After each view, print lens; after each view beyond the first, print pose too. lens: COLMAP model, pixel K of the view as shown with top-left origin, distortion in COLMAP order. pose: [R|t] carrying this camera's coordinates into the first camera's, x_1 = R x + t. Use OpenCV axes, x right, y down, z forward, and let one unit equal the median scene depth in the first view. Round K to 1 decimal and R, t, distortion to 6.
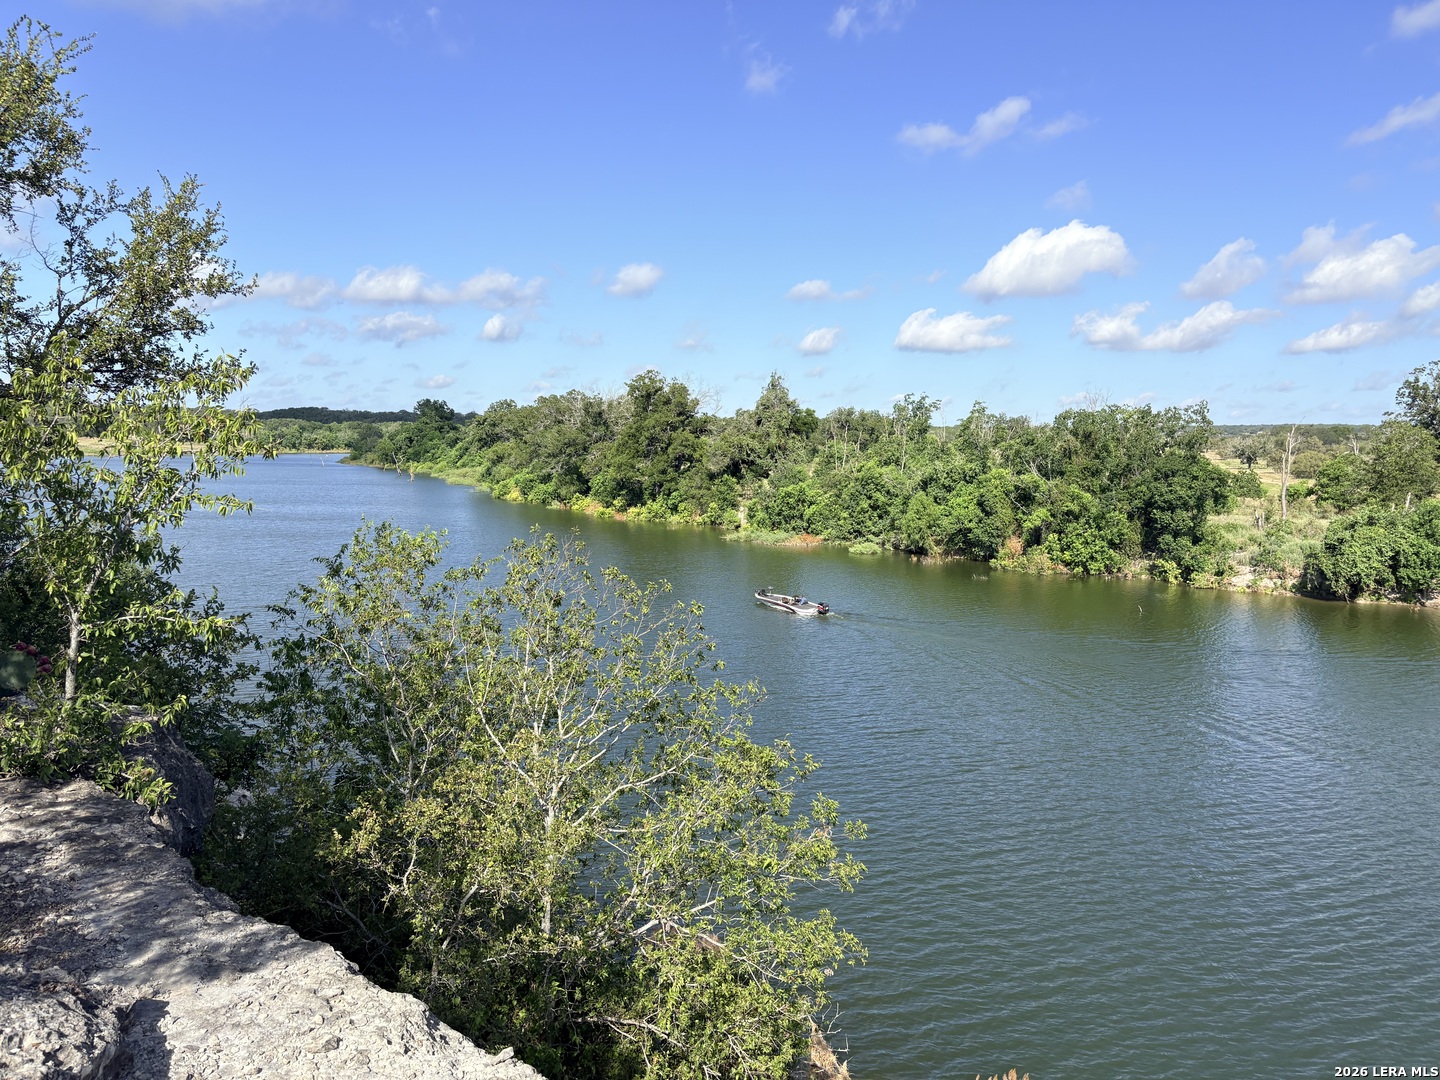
lens RADIAL K [[1088.8, 0, 735.4], [0, 1088.8, 519.7], [0, 0, 1]] dist [0.069417, -0.072491]
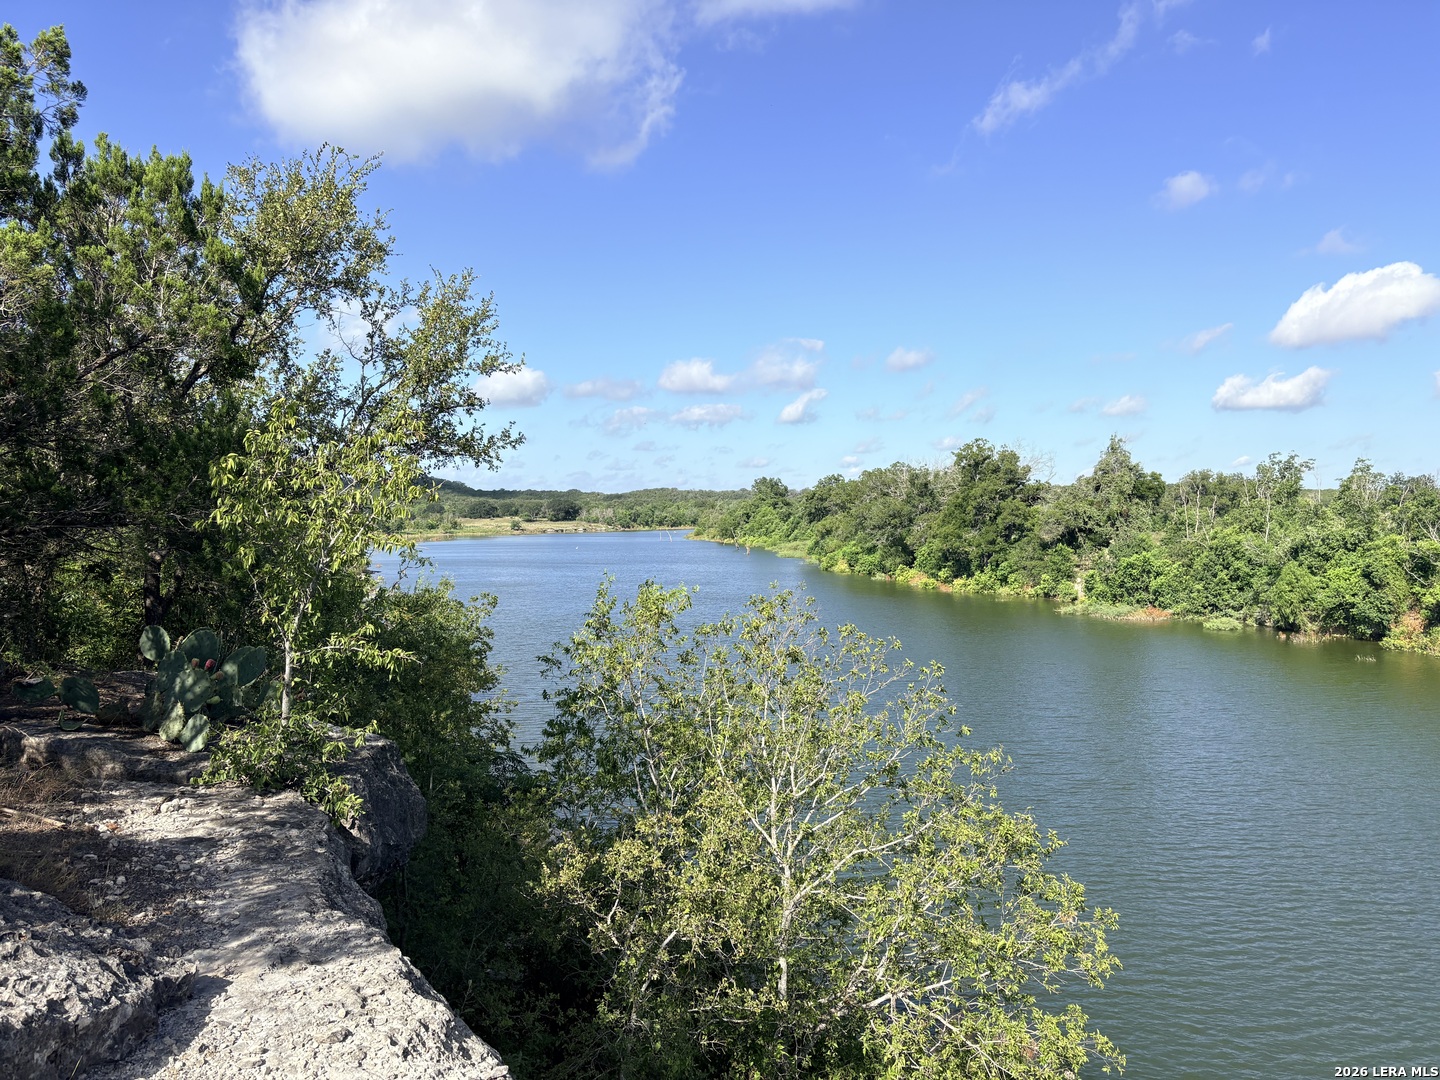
lens RADIAL K [[1088.8, 0, 725.8], [0, 1088.8, 535.0], [0, 0, 1]] dist [0.069417, -0.072491]
pose [[0.952249, -0.013218, -0.305037, 0.007386], [-0.002747, 0.998651, -0.051850, 0.001299], [0.305311, 0.050212, 0.950928, 0.002237]]
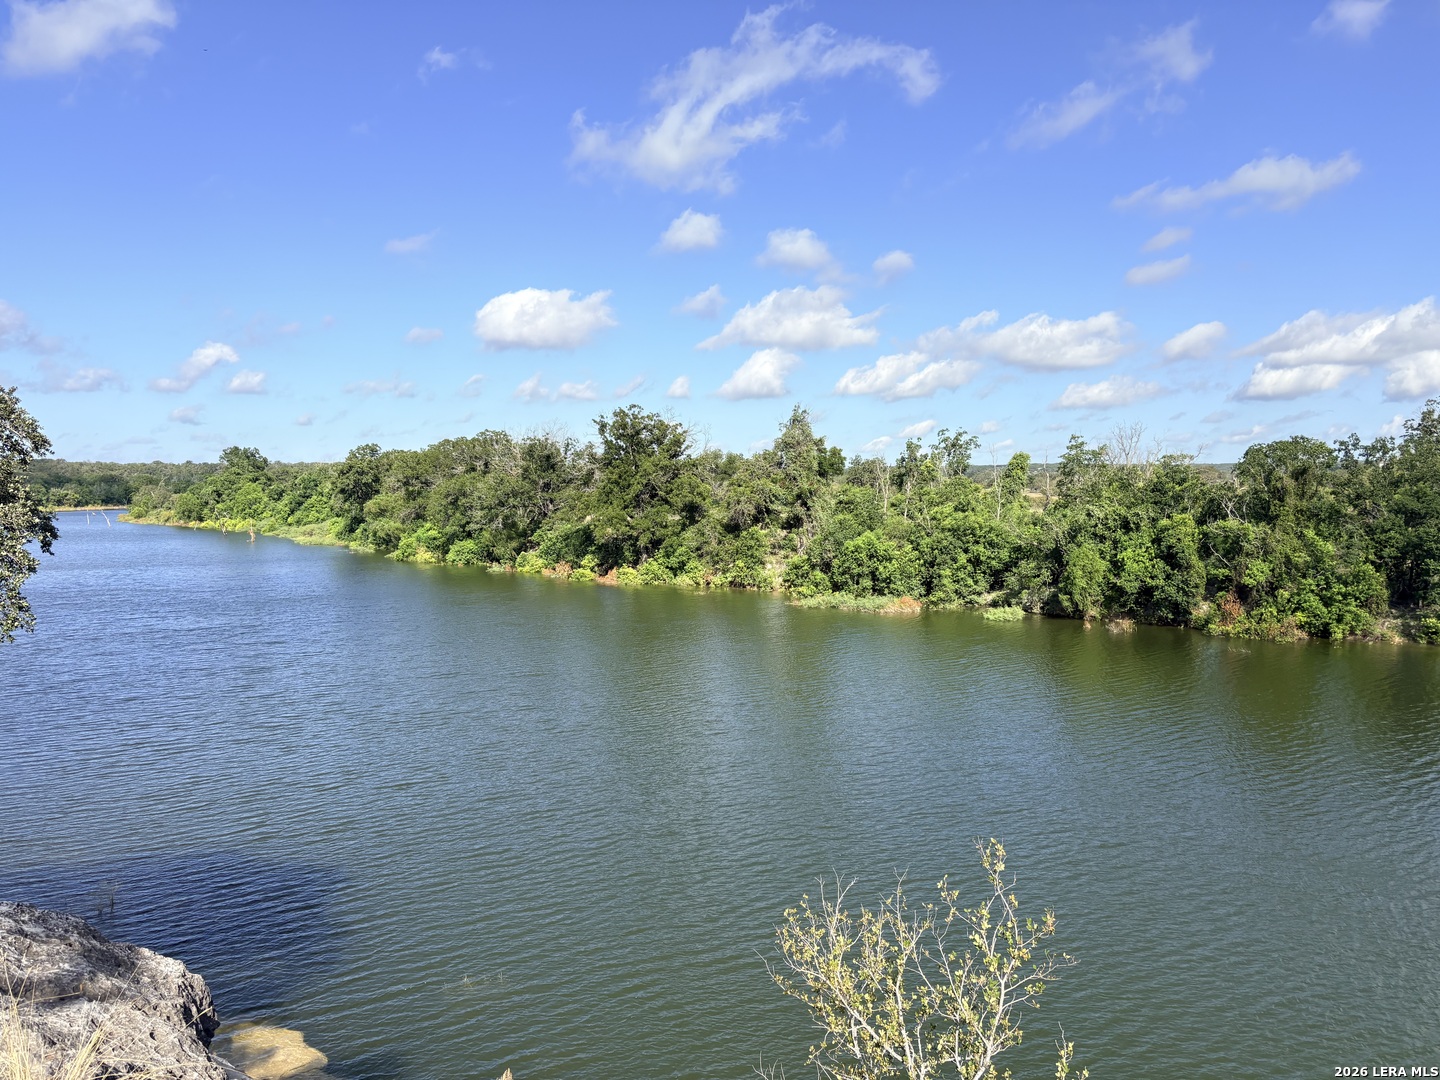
lens RADIAL K [[1088.8, 0, 708.6], [0, 1088.8, 533.3], [0, 0, 1]] dist [0.069417, -0.072491]
pose [[0.980266, -0.025510, 0.196029, -0.315136], [0.031219, 0.999172, -0.026088, -0.023784], [-0.195201, 0.031693, 0.980251, 0.285431]]
